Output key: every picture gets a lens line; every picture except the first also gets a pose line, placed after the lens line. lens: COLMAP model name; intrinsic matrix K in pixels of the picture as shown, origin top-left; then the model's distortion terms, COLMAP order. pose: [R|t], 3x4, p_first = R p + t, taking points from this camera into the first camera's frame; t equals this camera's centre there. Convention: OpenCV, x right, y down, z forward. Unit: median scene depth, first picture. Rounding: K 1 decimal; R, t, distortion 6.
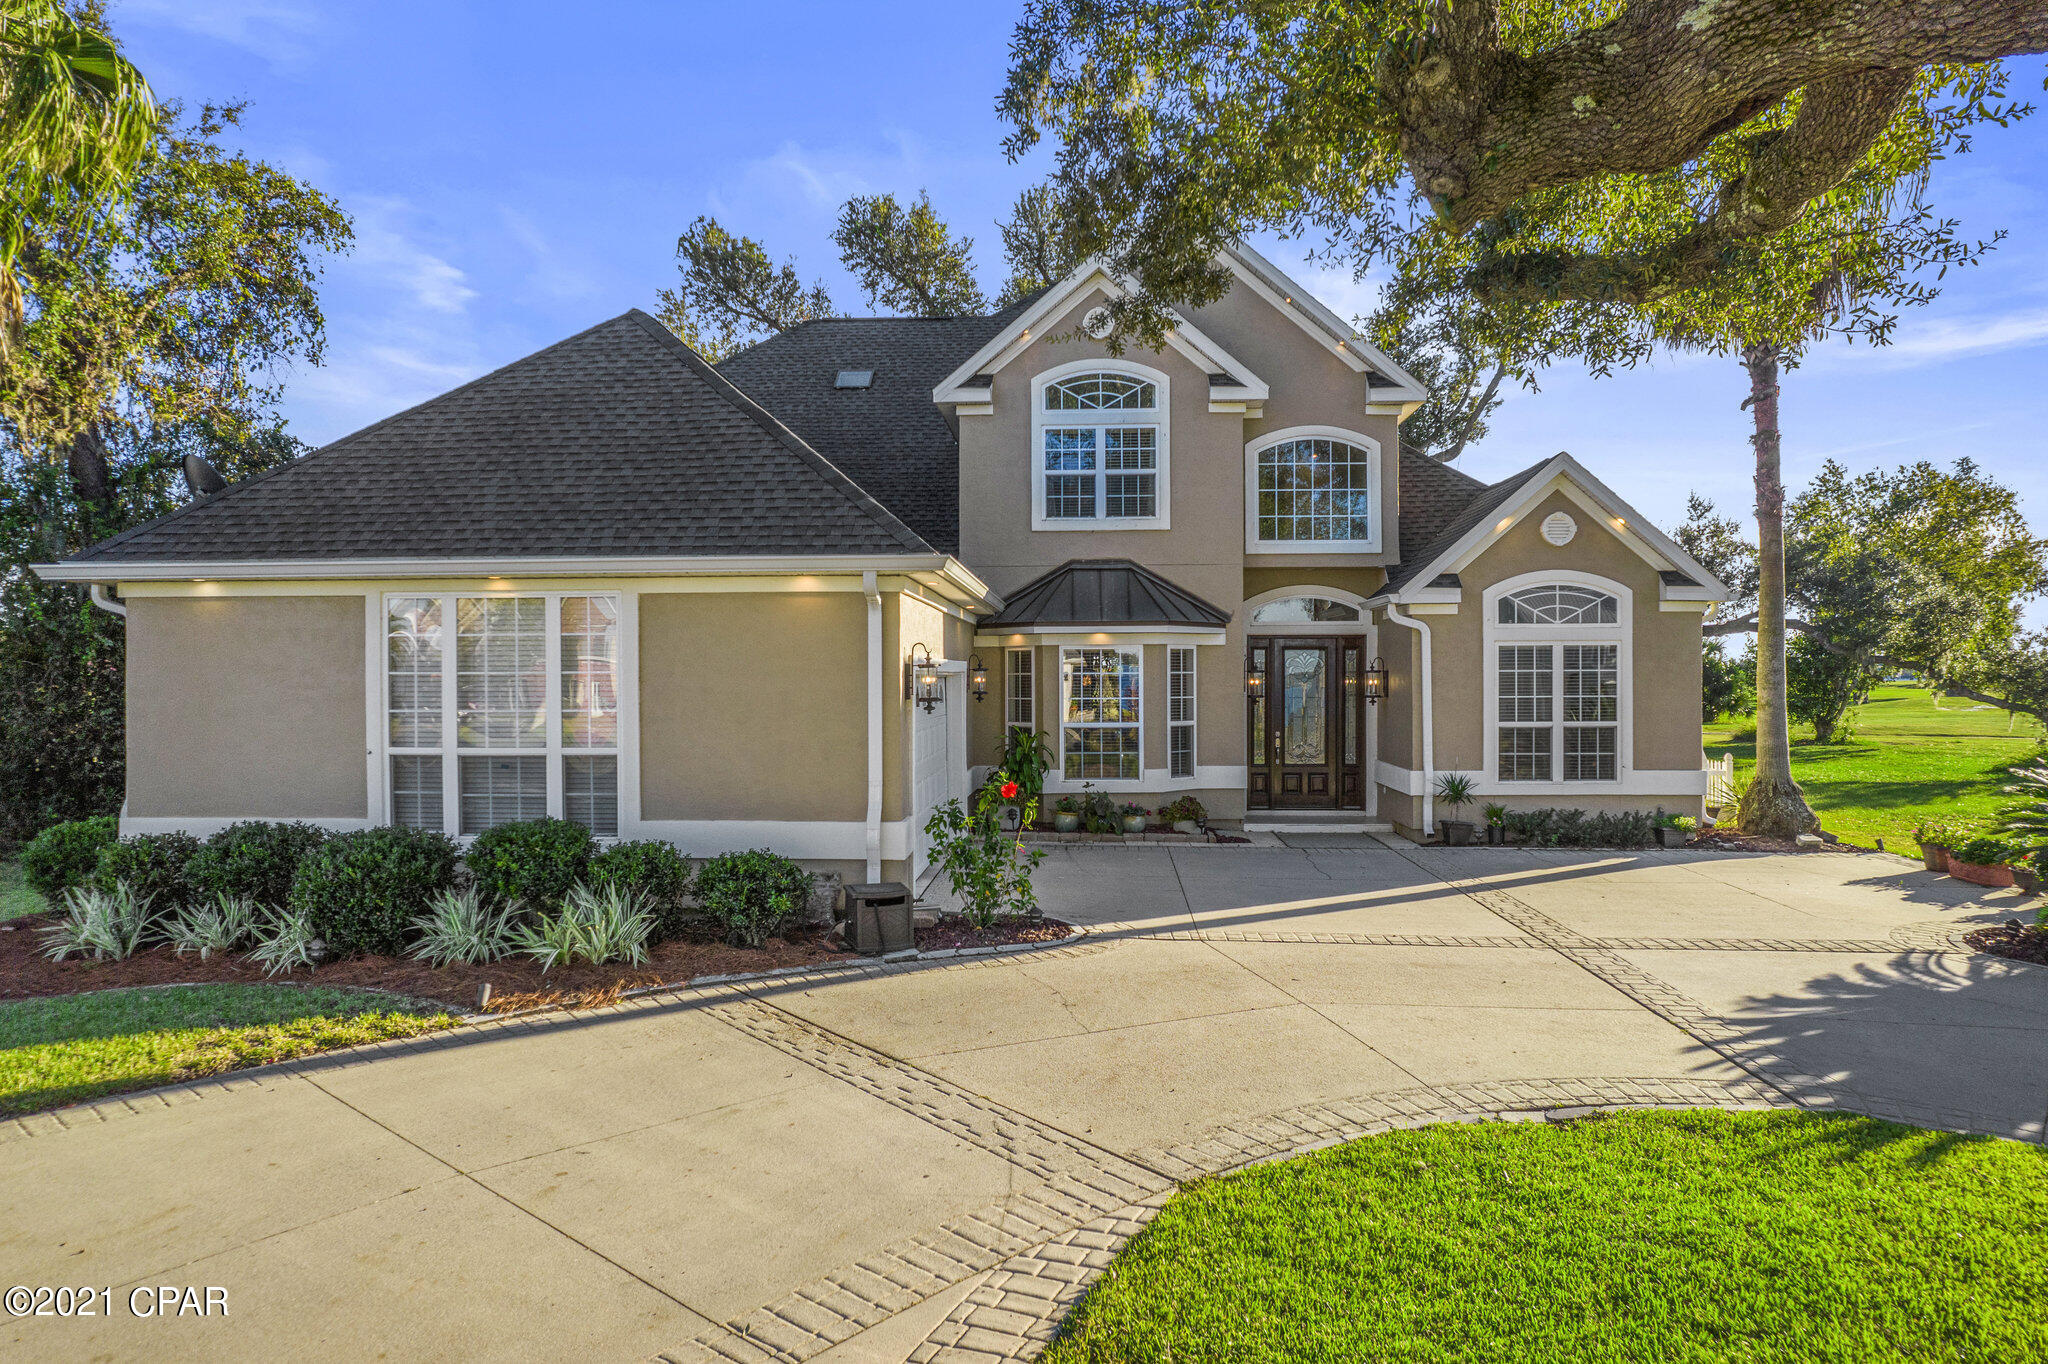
lens RADIAL K [[1315.5, 0, 1029.4], [0, 1315.5, 670.6], [0, 0, 1]] dist [-0.065702, 0.059421]
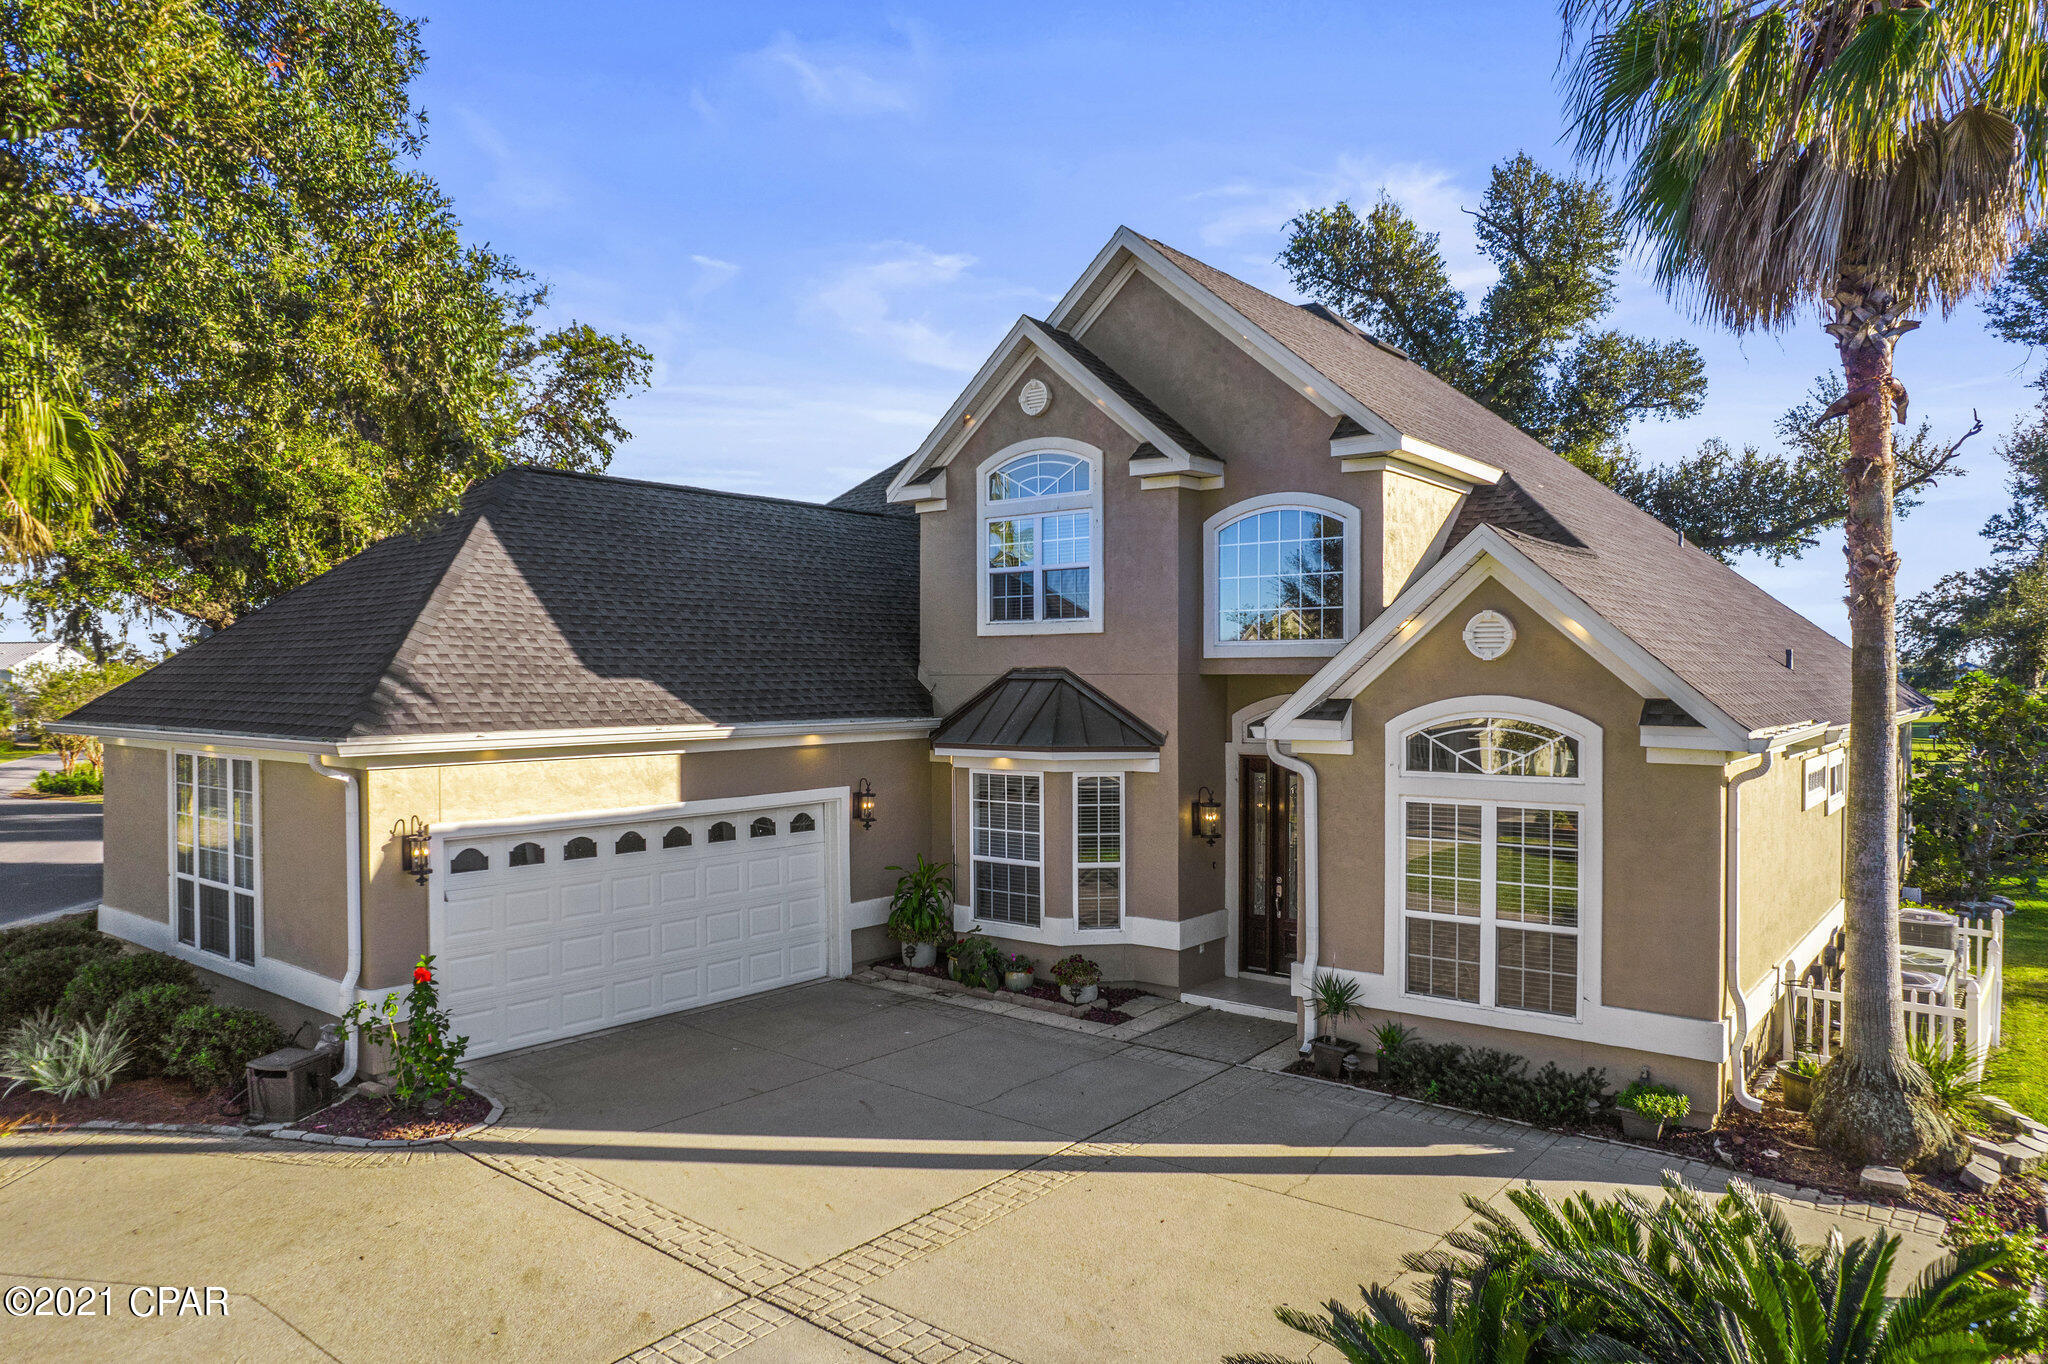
lens RADIAL K [[1315.5, 0, 1029.4], [0, 1315.5, 670.6], [0, 0, 1]] dist [-0.065702, 0.059421]
pose [[0.818301, -0.000234, -0.574791, 0.574284], [0.001744, 0.999996, 0.002075, -0.088102], [0.574788, -0.002700, 0.818298, 0.291894]]
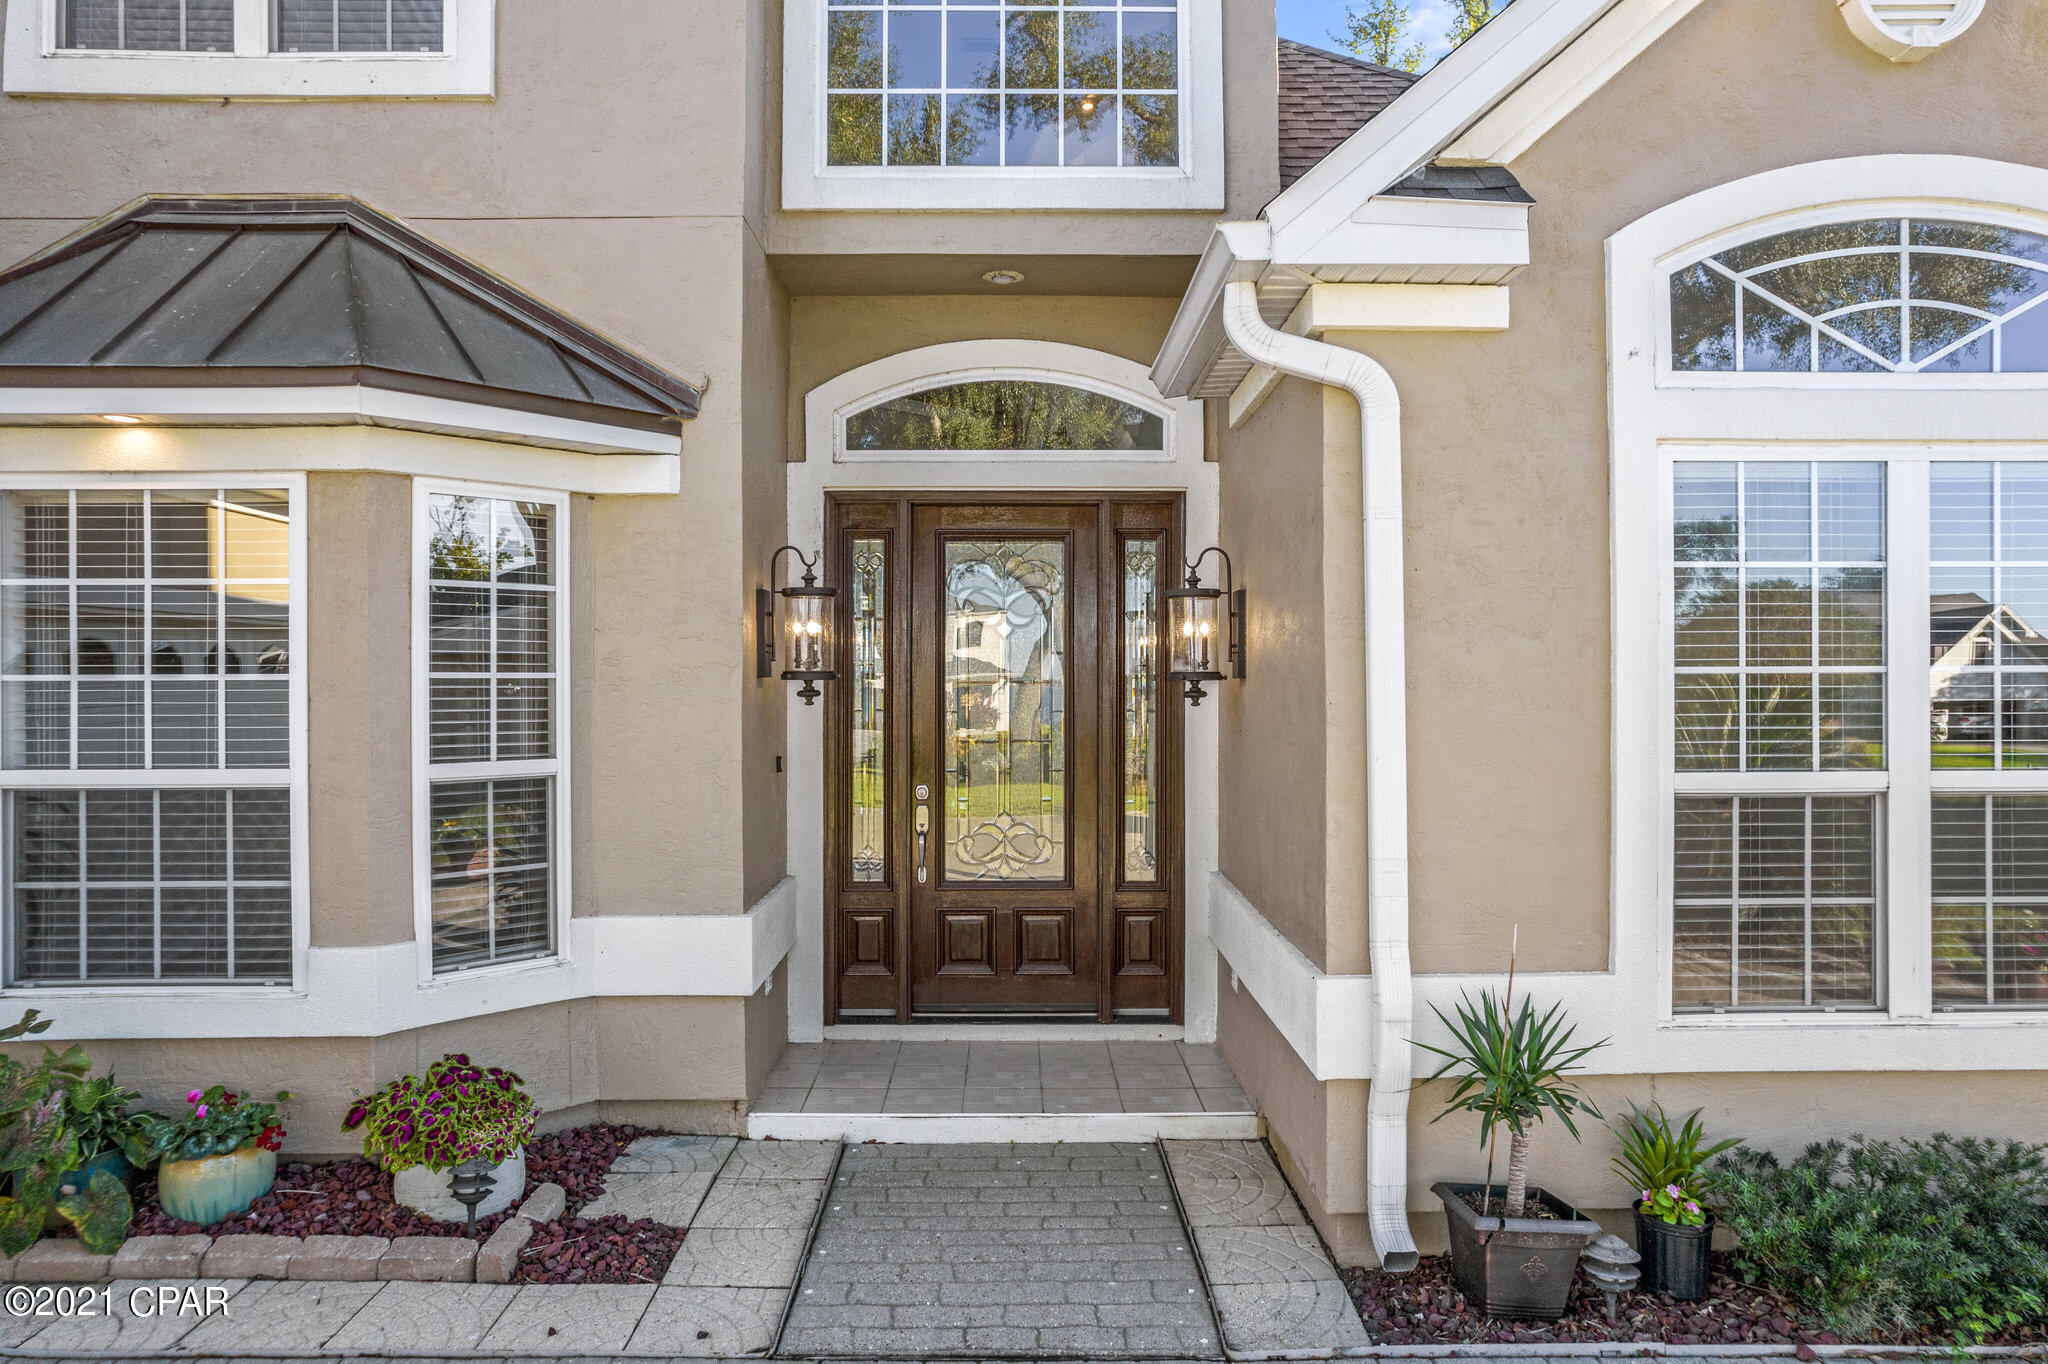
lens RADIAL K [[1315.5, 0, 1029.4], [0, 1315.5, 670.6], [0, 0, 1]] dist [-0.065702, 0.059421]
pose [[0.997563, 0.001567, 0.069757, 0.212906], [-0.001476, 0.999998, -0.001349, 0.020011], [-0.069759, 0.001243, 0.997563, 0.733820]]
